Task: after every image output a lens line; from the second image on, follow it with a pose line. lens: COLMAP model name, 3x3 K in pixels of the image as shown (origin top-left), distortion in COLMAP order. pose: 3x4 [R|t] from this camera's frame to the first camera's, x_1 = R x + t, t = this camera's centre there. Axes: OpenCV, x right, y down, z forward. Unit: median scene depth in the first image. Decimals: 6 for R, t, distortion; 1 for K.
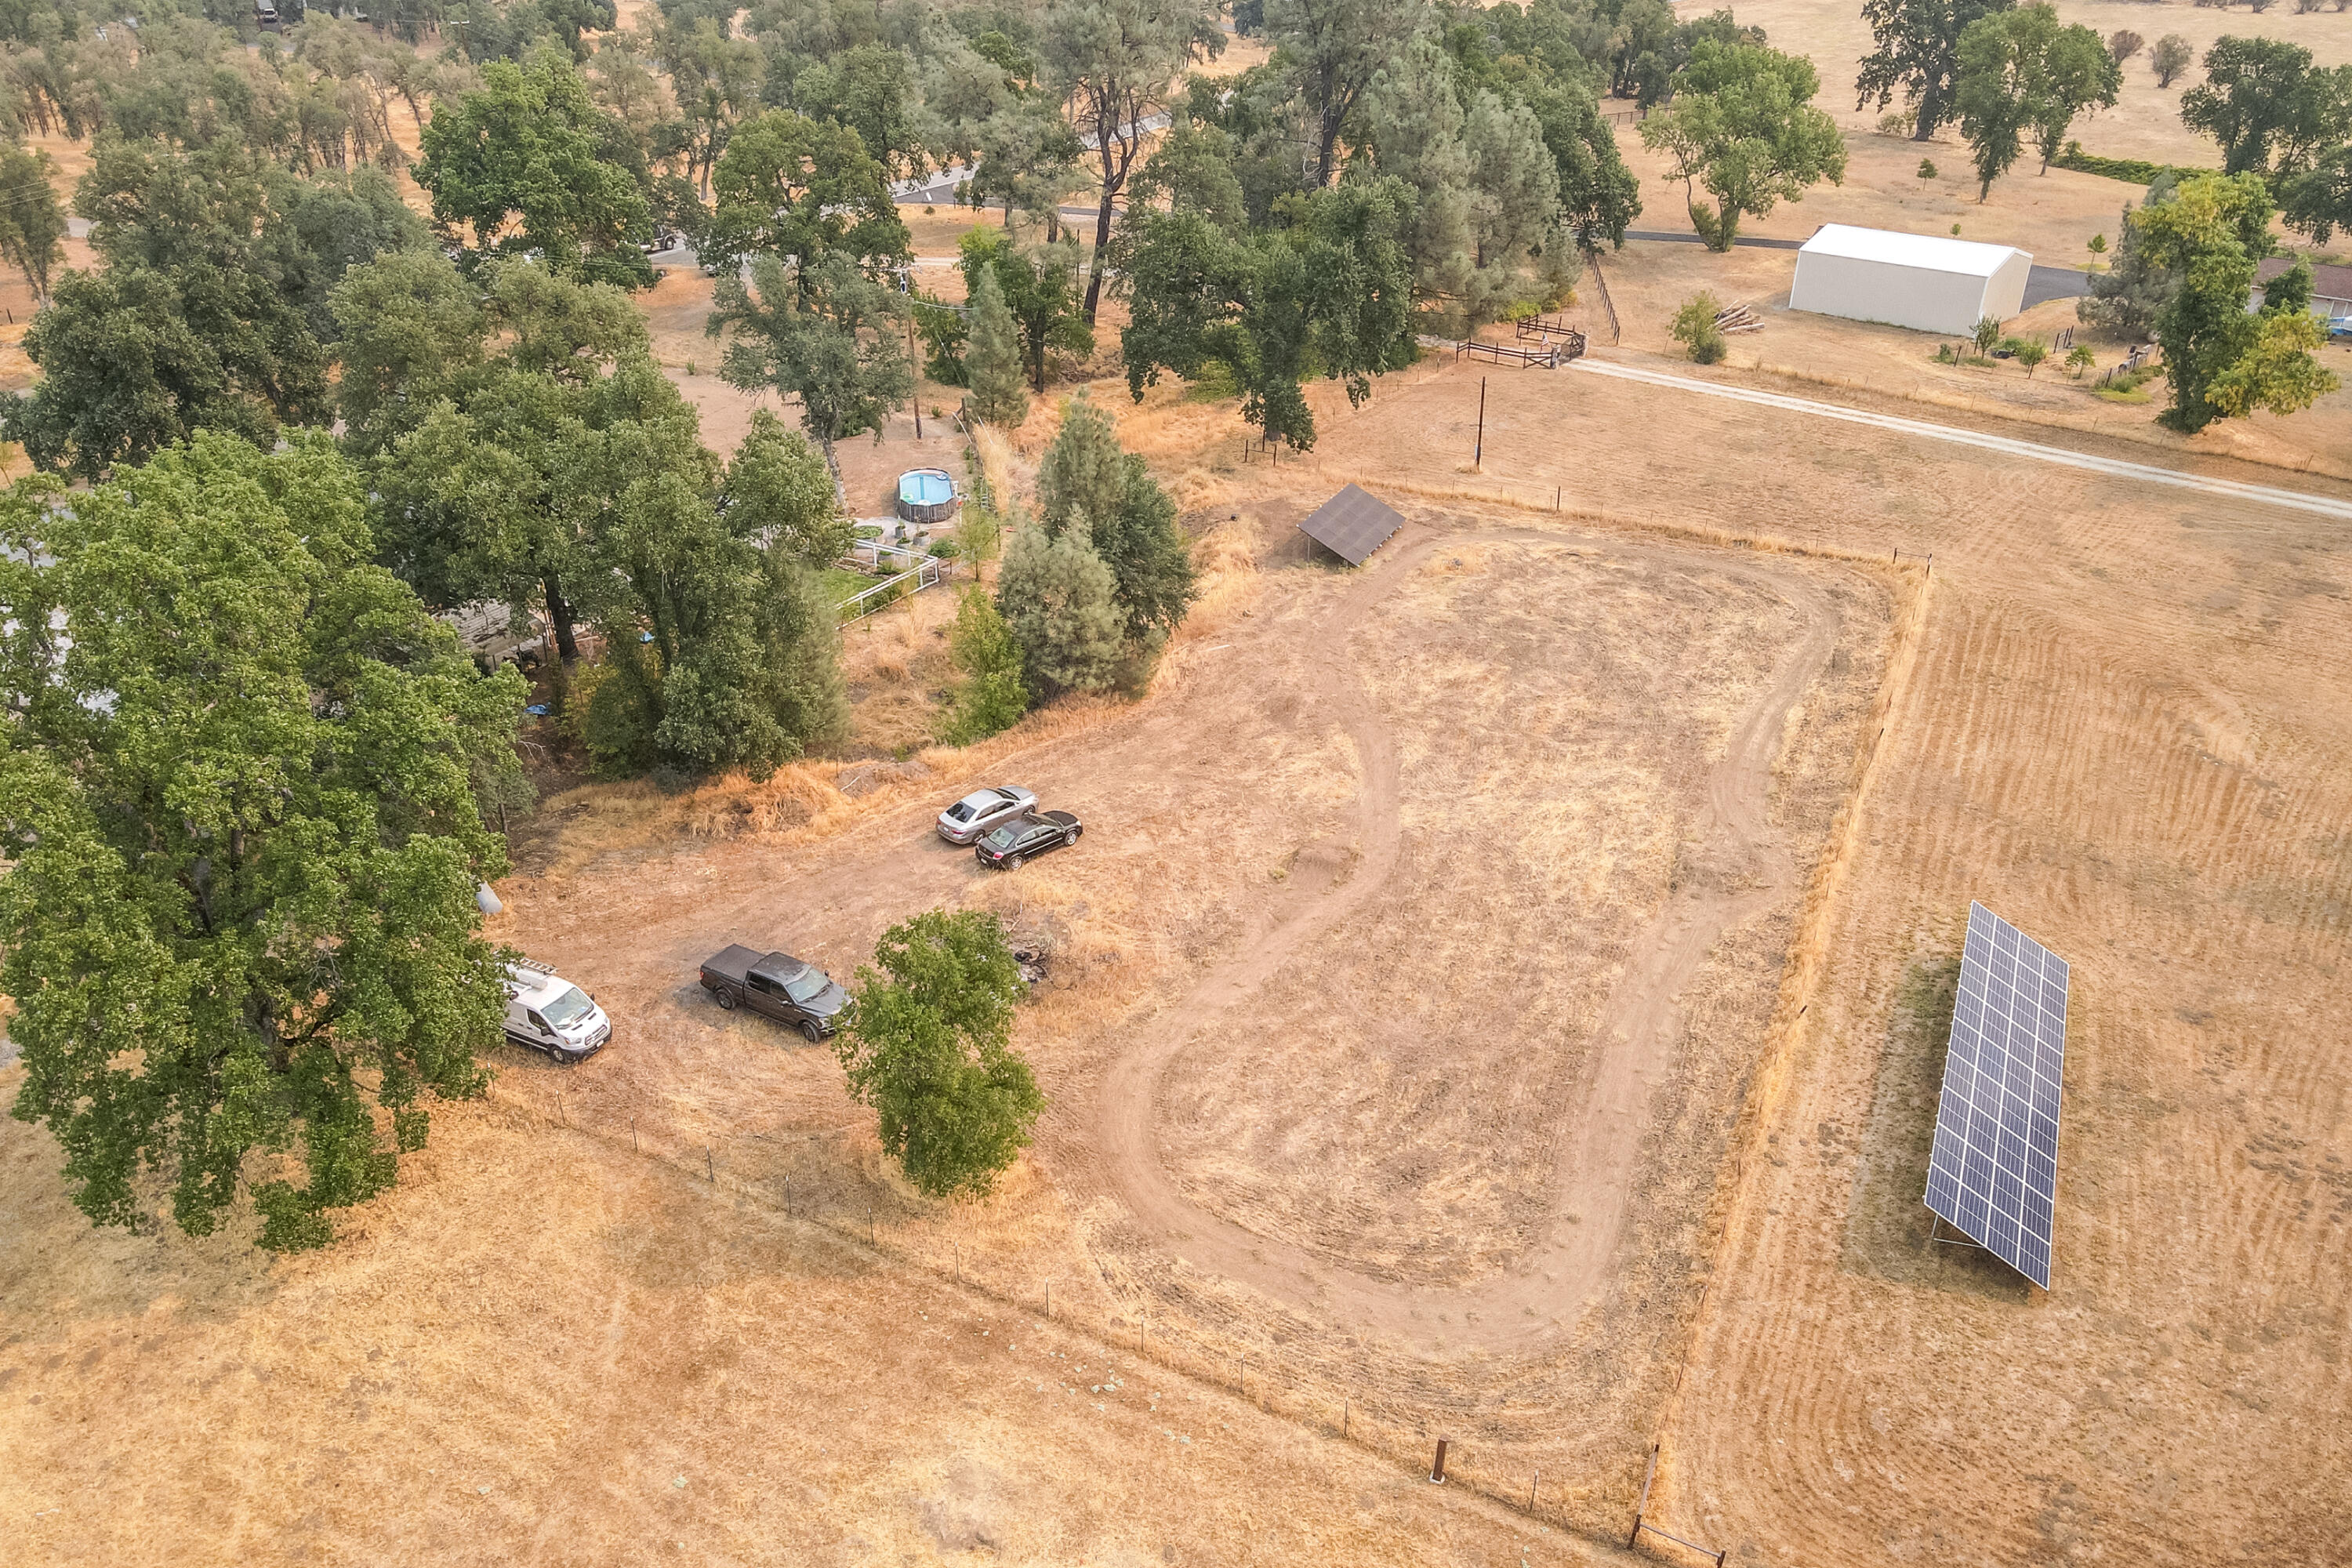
lens RADIAL K [[1726.3, 0, 1179.9], [0, 1726.3, 833.5], [0, 0, 1]] dist [0.003171, 0.025702]
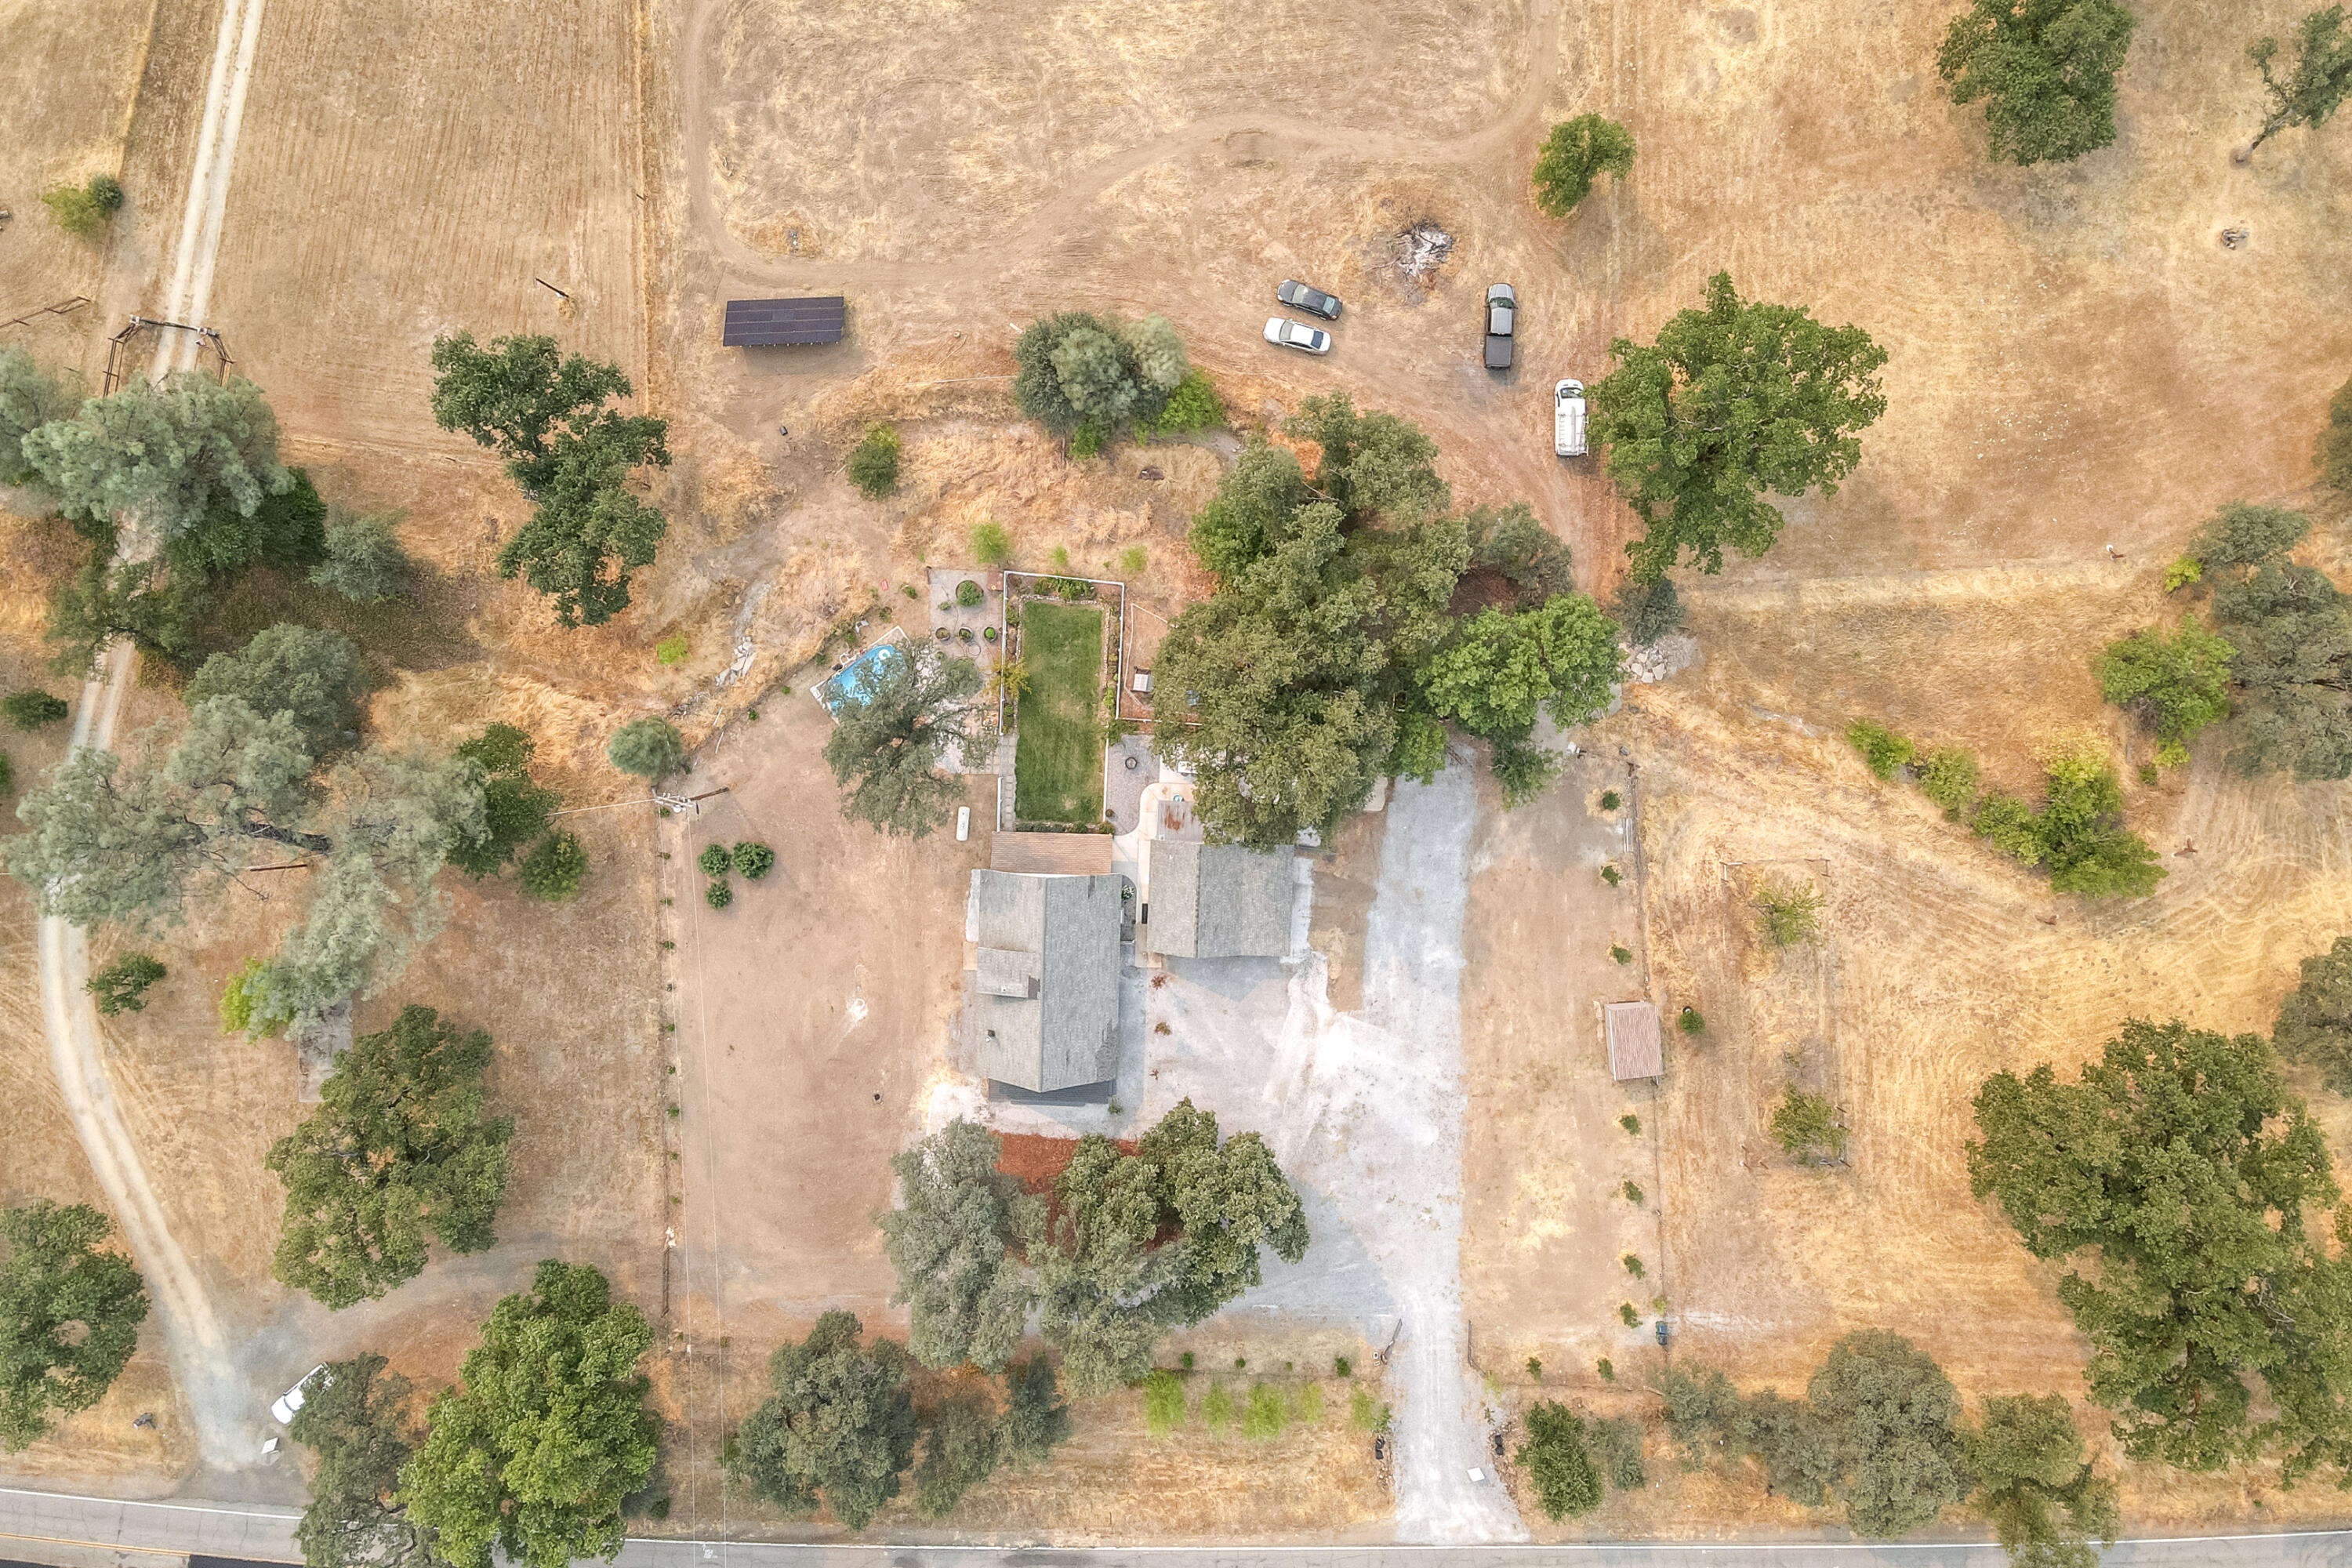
lens RADIAL K [[1726.3, 0, 1169.5], [0, 1726.3, 682.3], [0, 0, 1]] dist [0.003171, 0.025702]
pose [[-0.466064, -0.884694, 0.010053, -0.334627], [0.461587, -0.233443, 0.855828, -1.452984], [-0.754799, 0.403511, 0.517162, 0.314245]]
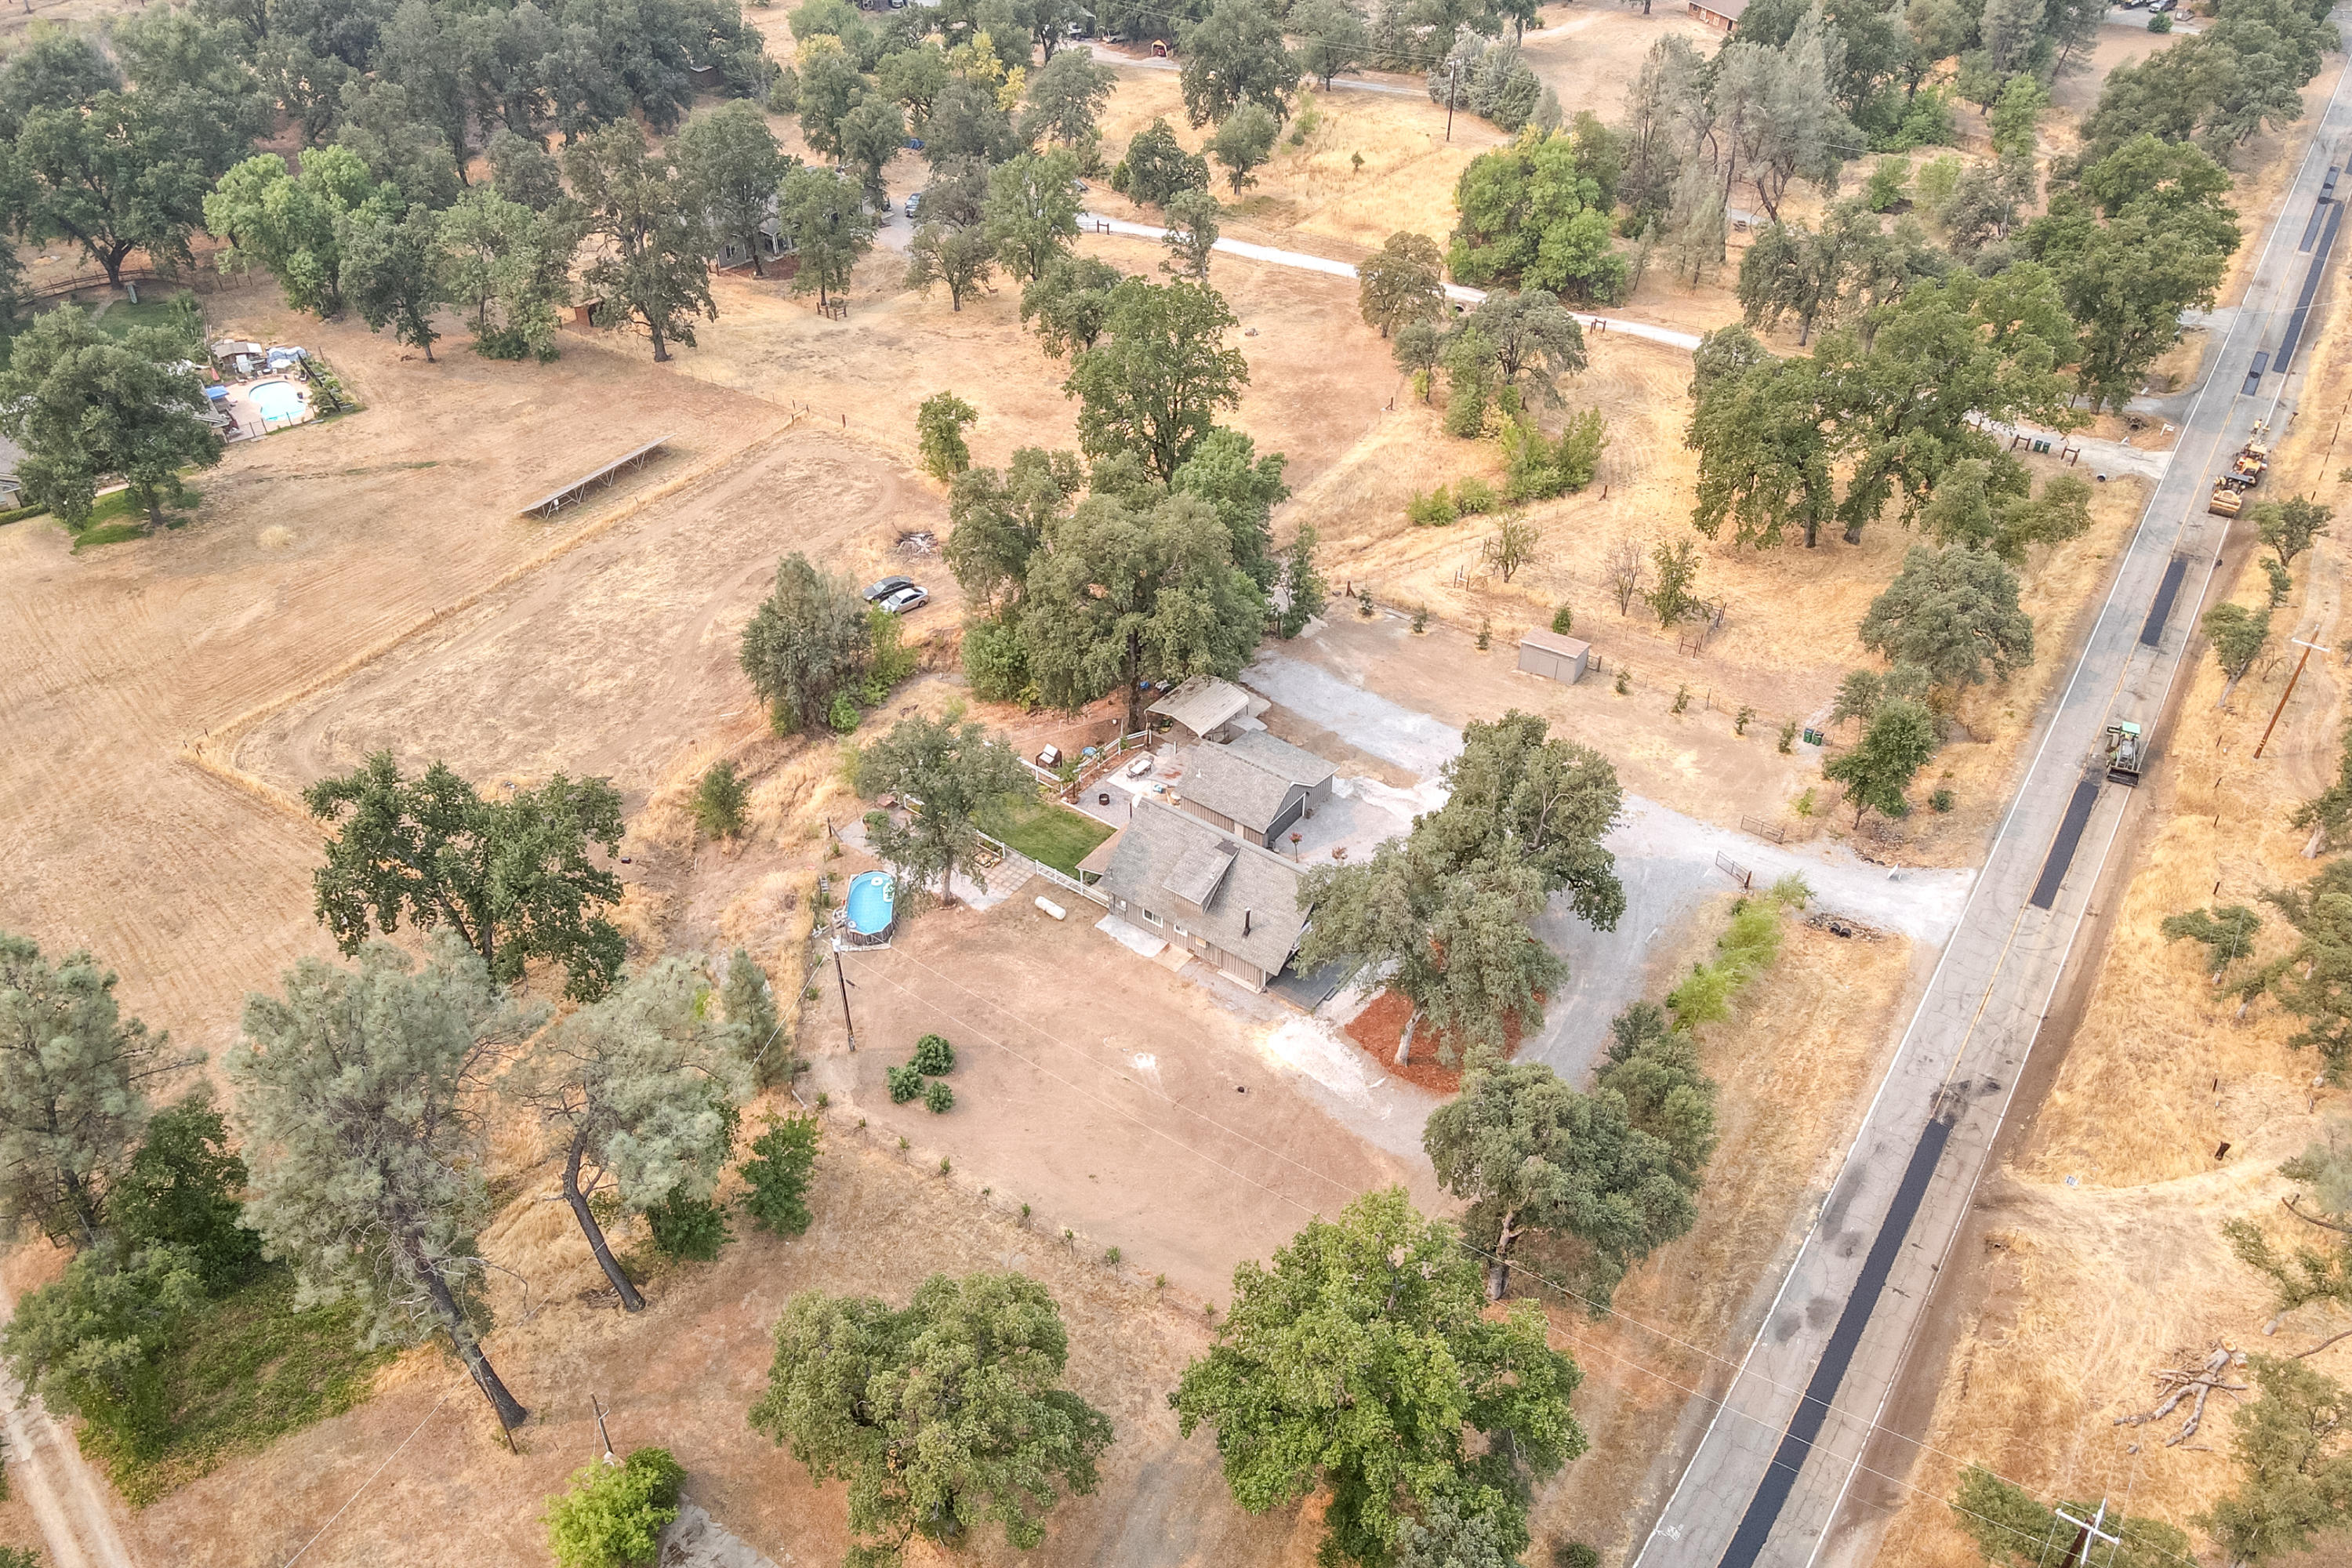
lens RADIAL K [[1726.3, 0, 1156.8], [0, 1726.3, 783.2], [0, 0, 1]] dist [0.003171, 0.025702]
pose [[-0.991528, -0.077422, 0.104298, -0.580763], [0.068835, 0.367738, 0.927378, -1.650158], [-0.110154, 0.926701, -0.359293, 1.721964]]
